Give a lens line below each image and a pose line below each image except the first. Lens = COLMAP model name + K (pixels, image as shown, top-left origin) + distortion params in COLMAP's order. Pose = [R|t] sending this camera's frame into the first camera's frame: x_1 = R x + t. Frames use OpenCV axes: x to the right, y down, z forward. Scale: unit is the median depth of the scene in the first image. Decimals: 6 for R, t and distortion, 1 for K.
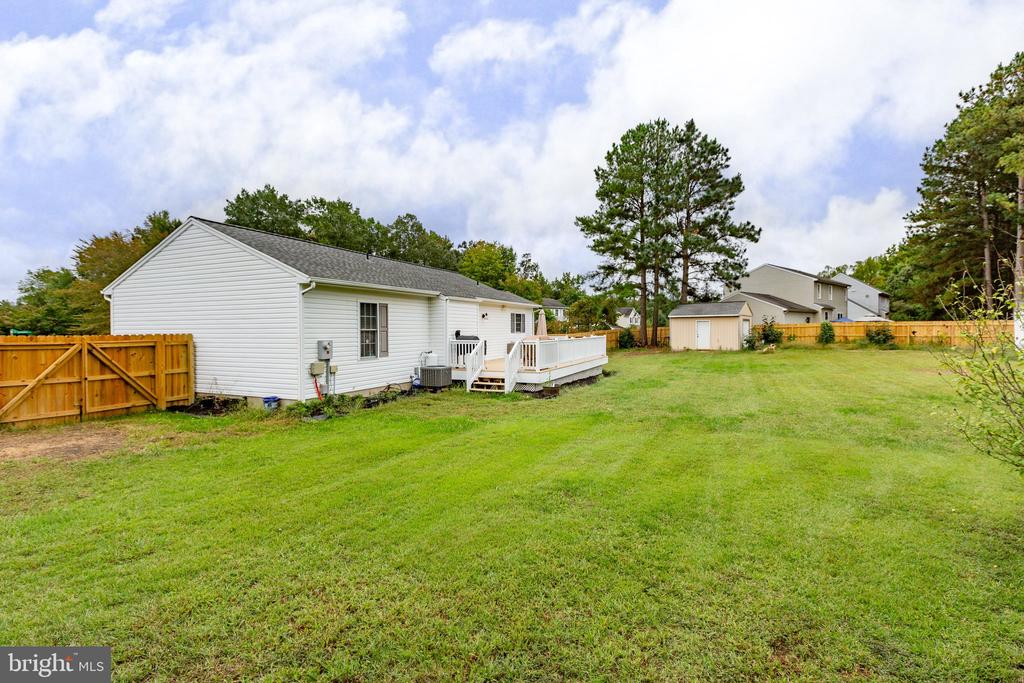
lens RADIAL K [[454.5, 0, 512.0], [0, 454.5, 341.5], [0, 0, 1]] dist [-0.000312, -0.000407]
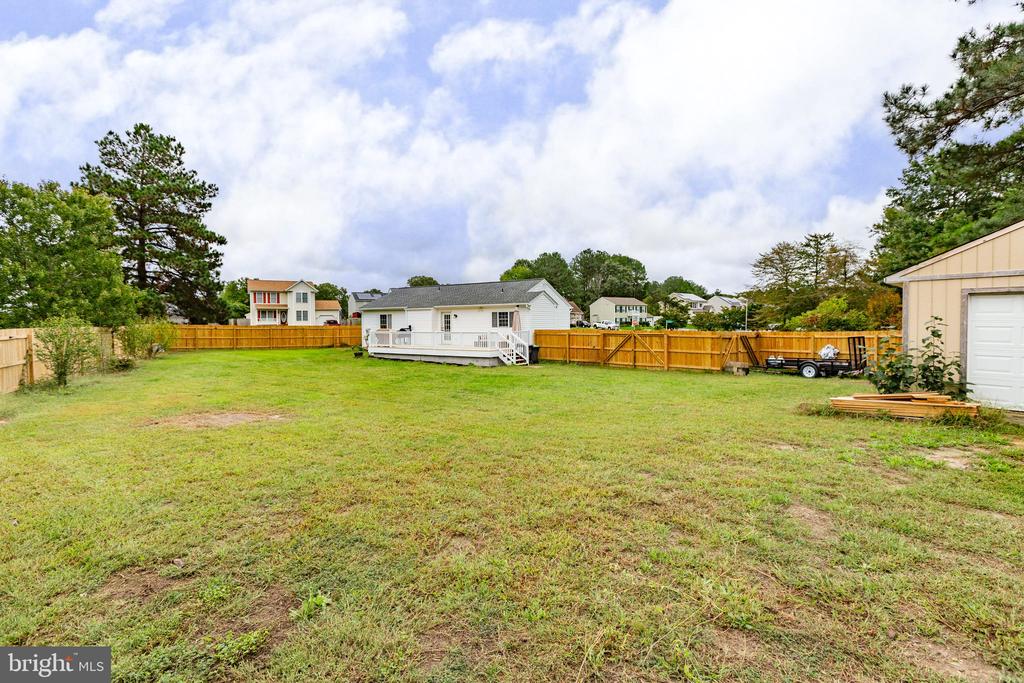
lens RADIAL K [[476.8, 0, 512.0], [0, 476.8, 341.5], [0, 0, 1]] dist [-0.000223, -0.000124]
pose [[-0.157230, 0.041103, -0.986706, 2.136777], [-0.024853, 0.998652, 0.045561, -0.069588], [0.987249, 0.031687, -0.155997, 2.037574]]
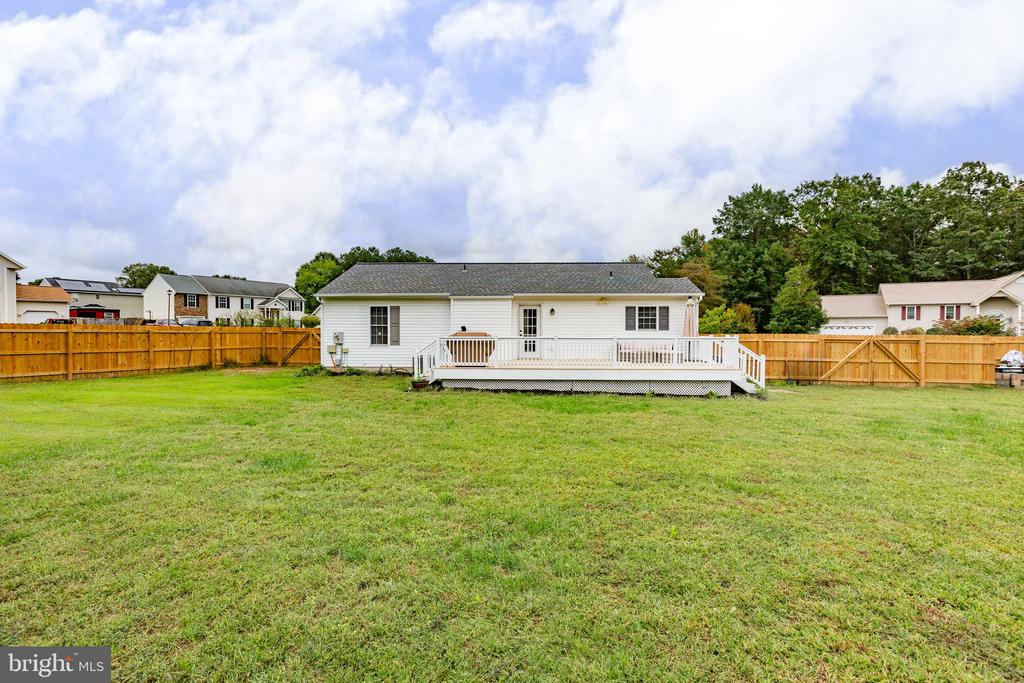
lens RADIAL K [[454.5, 0, 512.0], [0, 454.5, 341.5], [0, 0, 1]] dist [-0.000312, -0.000407]
pose [[0.379147, 0.029525, -0.924865, 1.091300], [-0.031147, 0.999332, 0.019133, -0.015206], [0.924812, 0.021553, 0.379813, 0.802207]]
